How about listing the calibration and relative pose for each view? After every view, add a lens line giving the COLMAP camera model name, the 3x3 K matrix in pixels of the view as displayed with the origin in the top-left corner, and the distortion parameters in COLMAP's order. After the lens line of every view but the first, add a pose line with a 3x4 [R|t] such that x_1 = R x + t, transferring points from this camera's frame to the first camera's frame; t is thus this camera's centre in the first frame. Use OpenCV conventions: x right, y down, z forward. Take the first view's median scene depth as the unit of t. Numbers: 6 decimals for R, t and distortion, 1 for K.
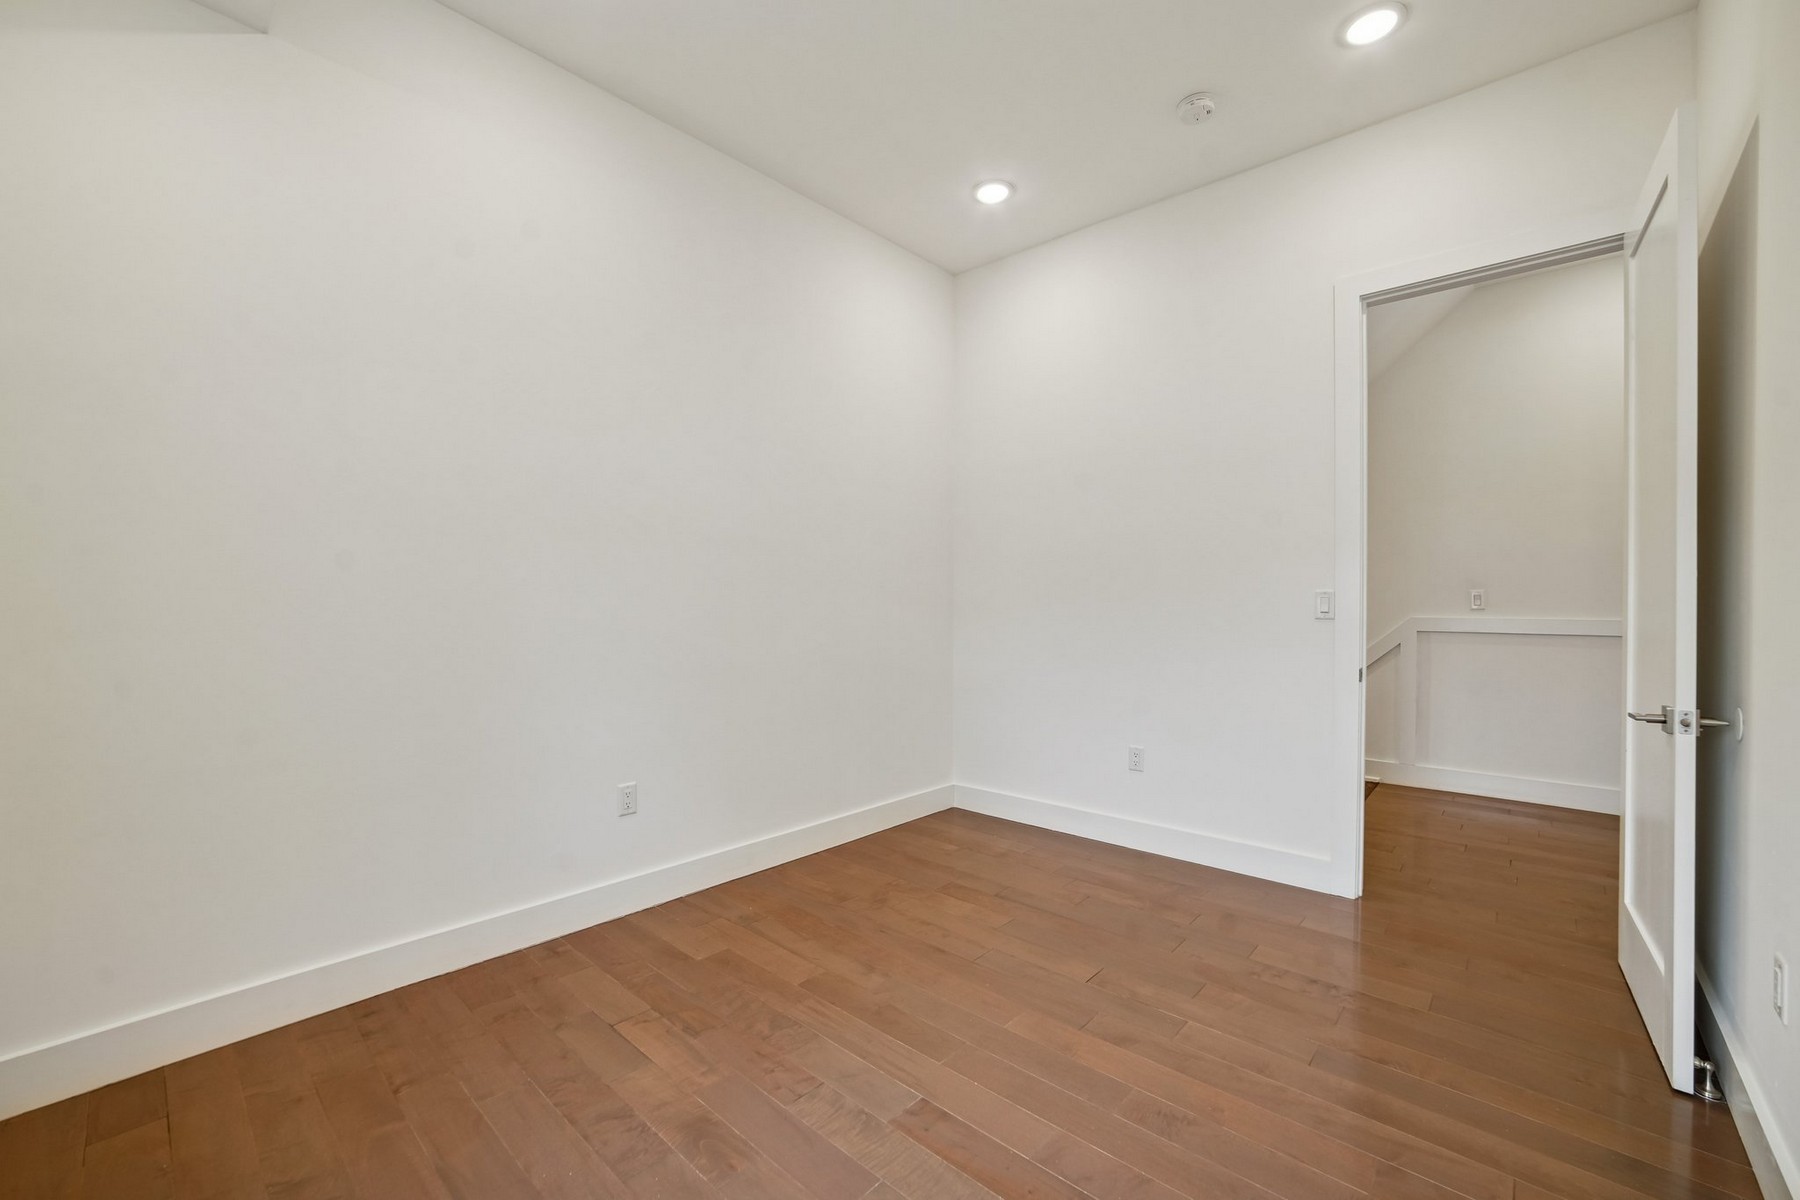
lens RADIAL K [[728.2, 0, 906.0], [0, 728.2, 608.8], [0, 0, 1]] dist [-0.029169, 0.006918]
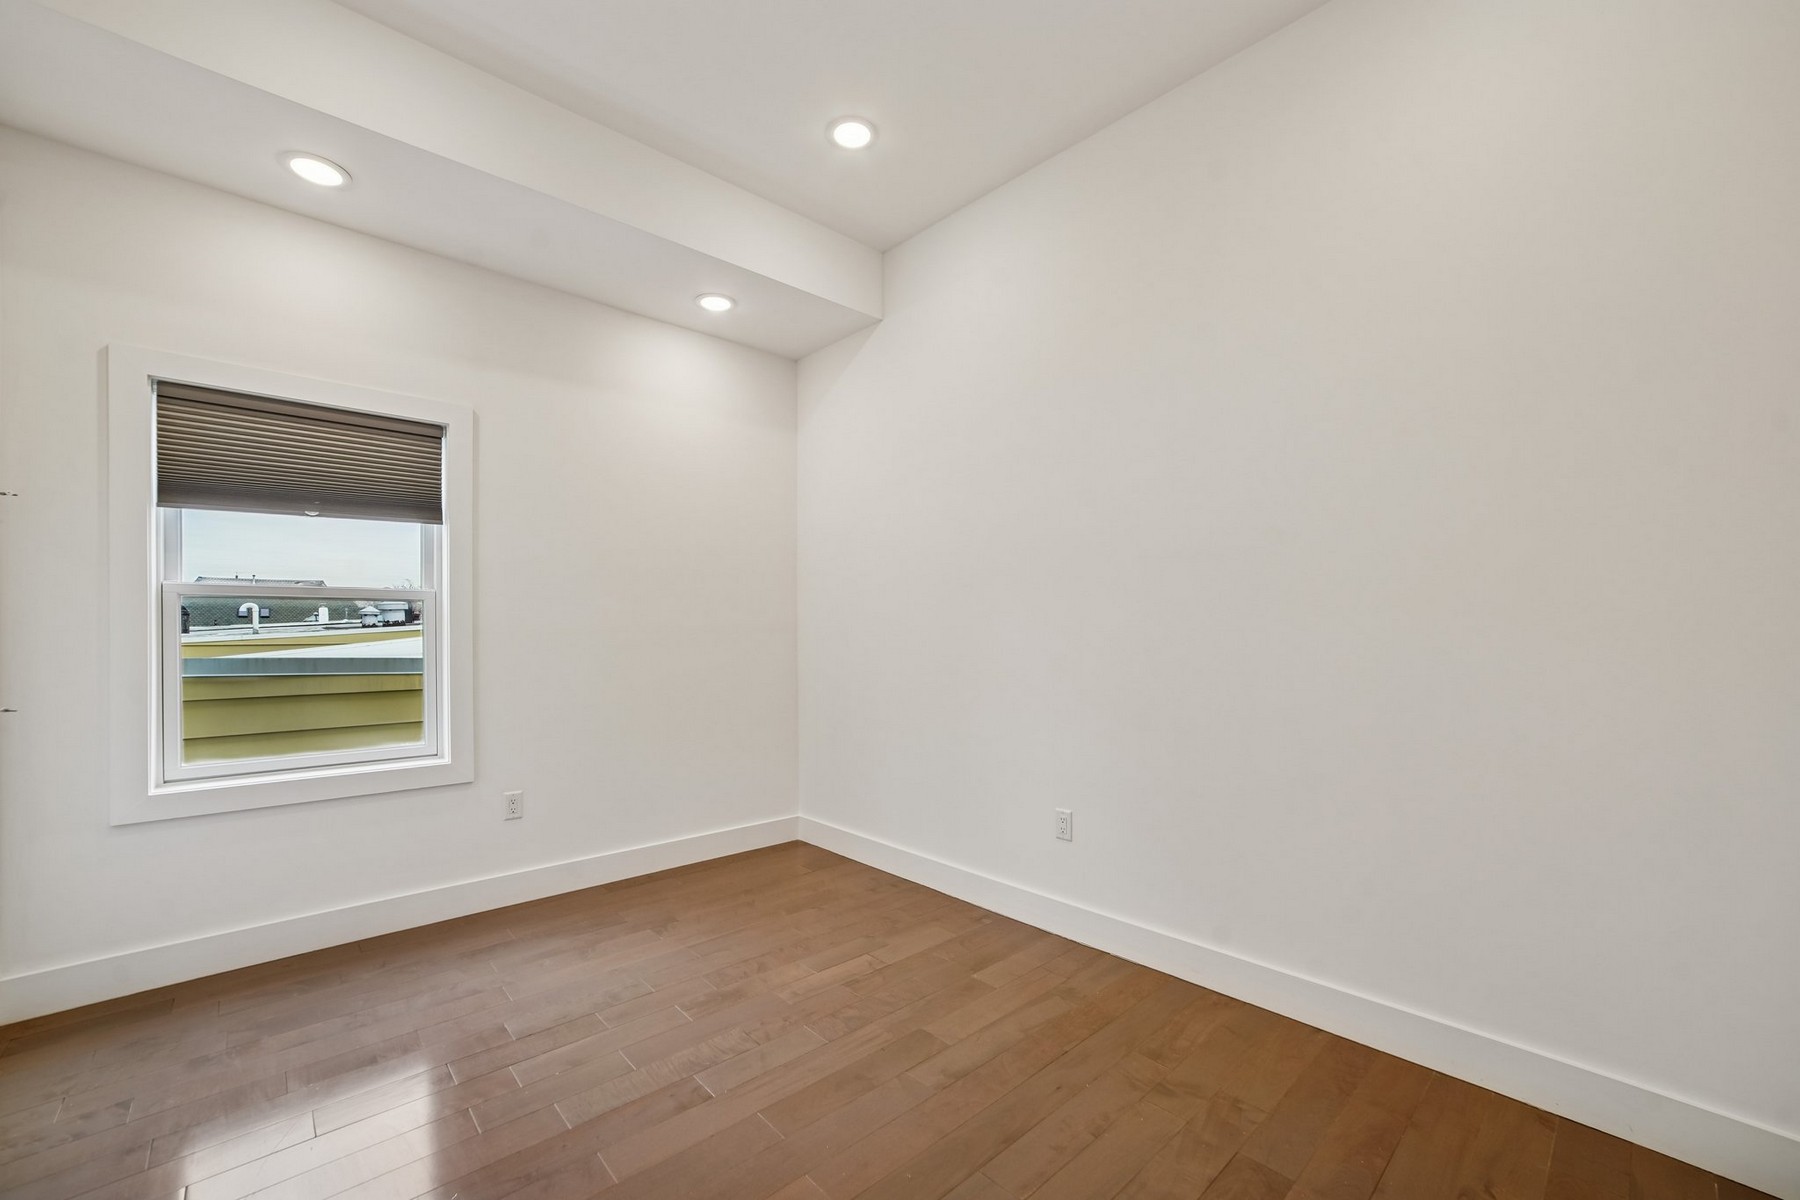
lens RADIAL K [[728.2, 0, 892.4], [0, 728.2, 625.9], [0, 0, 1]] dist [-0.029169, 0.006918]
pose [[-0.099117, -0.003683, -0.995069, 0.765175], [-0.006787, 0.999972, -0.003025, -0.017114], [0.995053, 0.006454, -0.099140, 0.978914]]
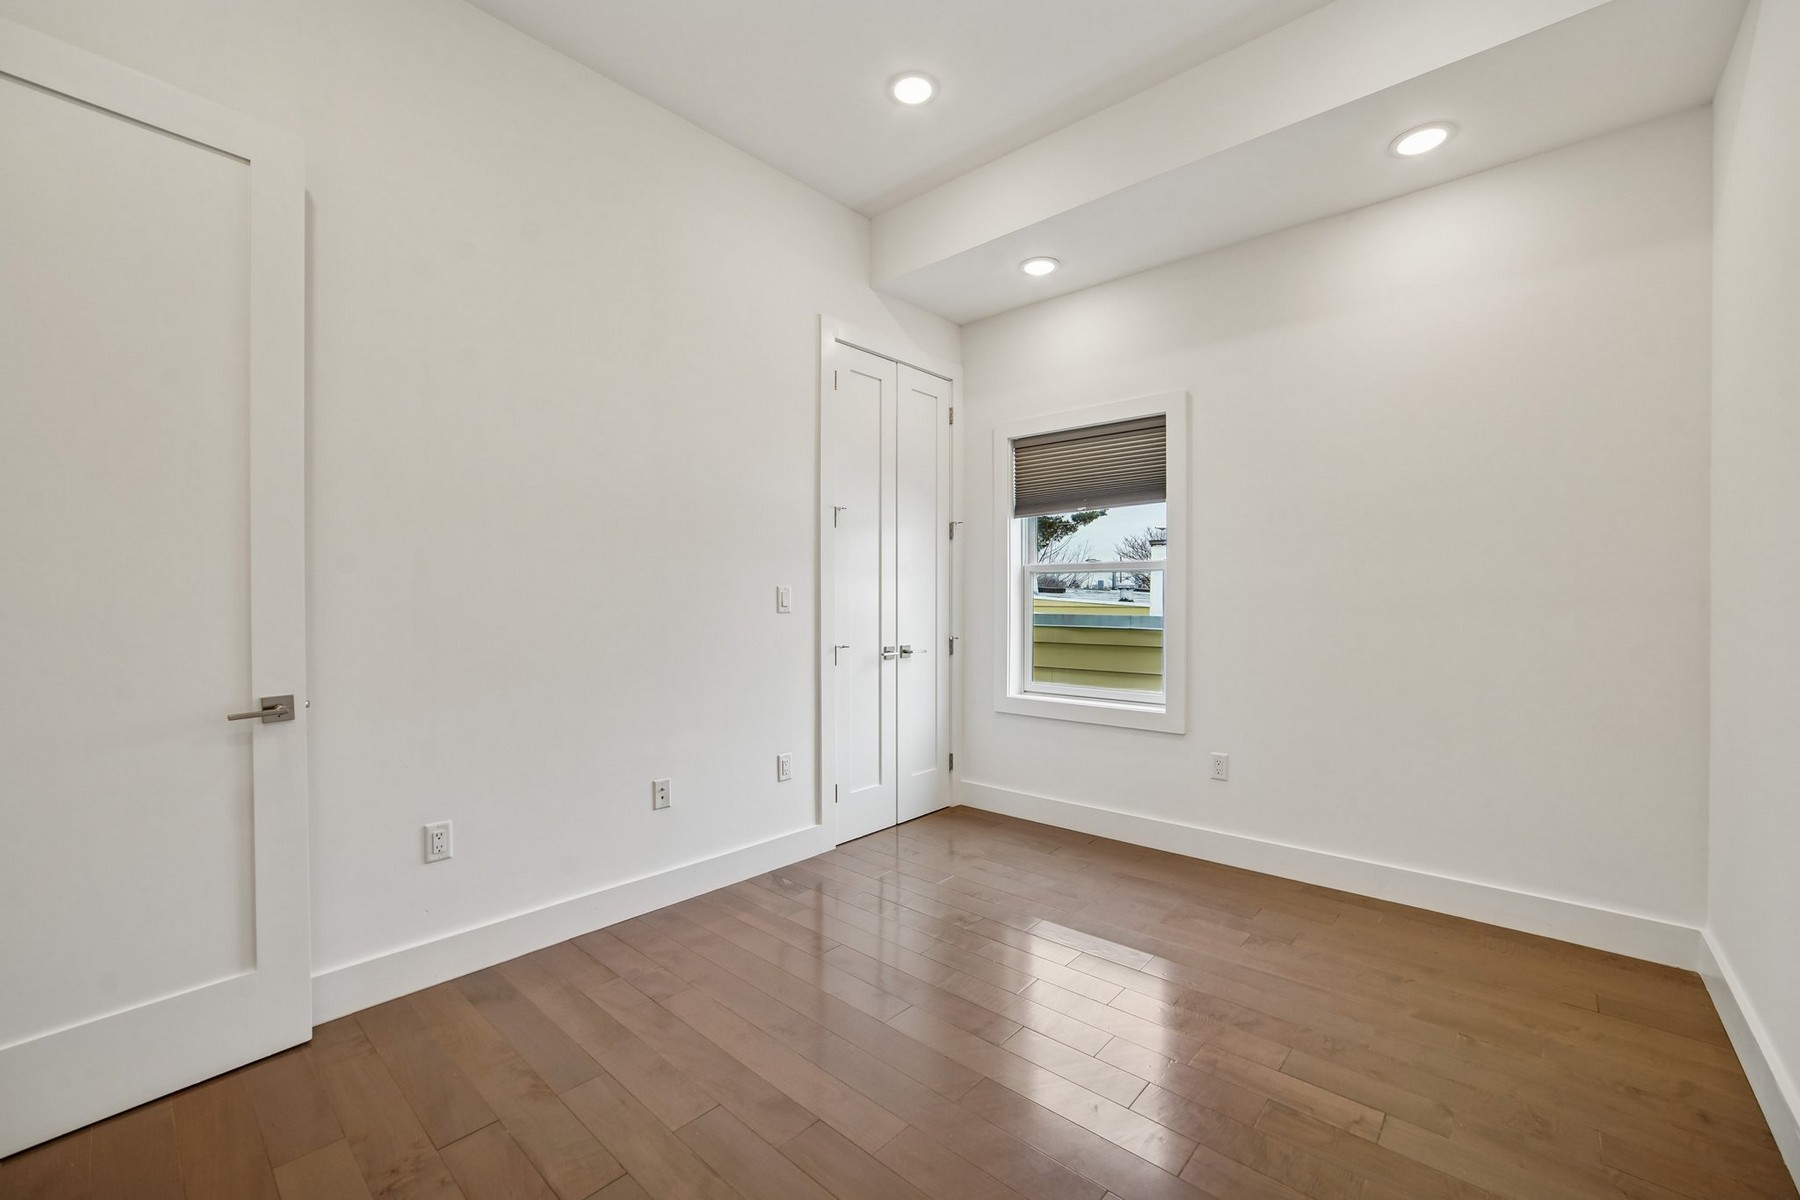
lens RADIAL K [[728.2, 0, 907.4], [0, 728.2, 613.0], [0, 0, 1]] dist [-0.029169, 0.006918]
pose [[-0.999992, -0.000746, -0.003918, 0.116524], [-0.000836, 0.999733, 0.023081, -0.006098], [0.003900, 0.023084, -0.999726, 1.495236]]
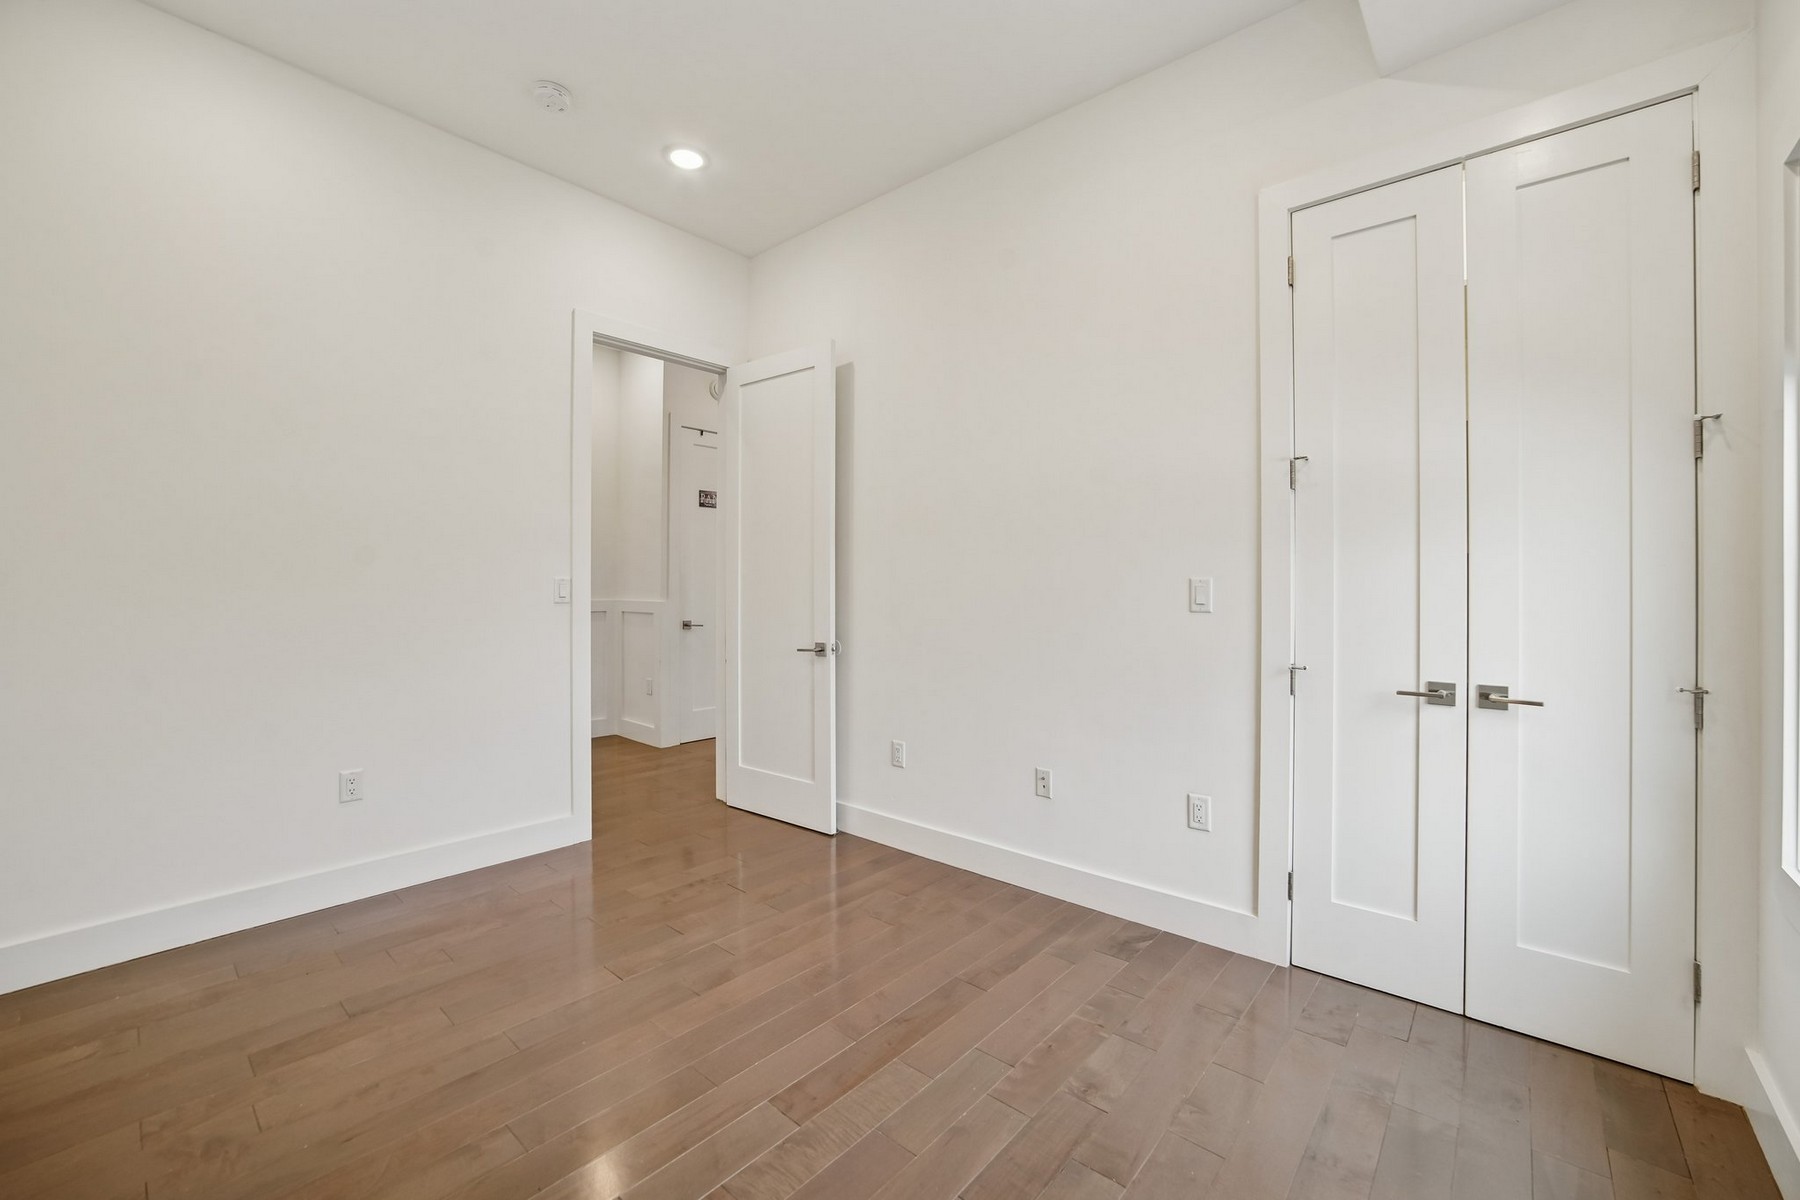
lens RADIAL K [[728.2, 0, 908.7], [0, 728.2, 585.3], [0, 0, 1]] dist [-0.029169, 0.006918]
pose [[-0.021024, 0.001701, 0.999778, -0.684693], [0.002138, 0.999996, -0.001656, -0.013359], [-0.999777, 0.002103, -0.021028, 0.591842]]
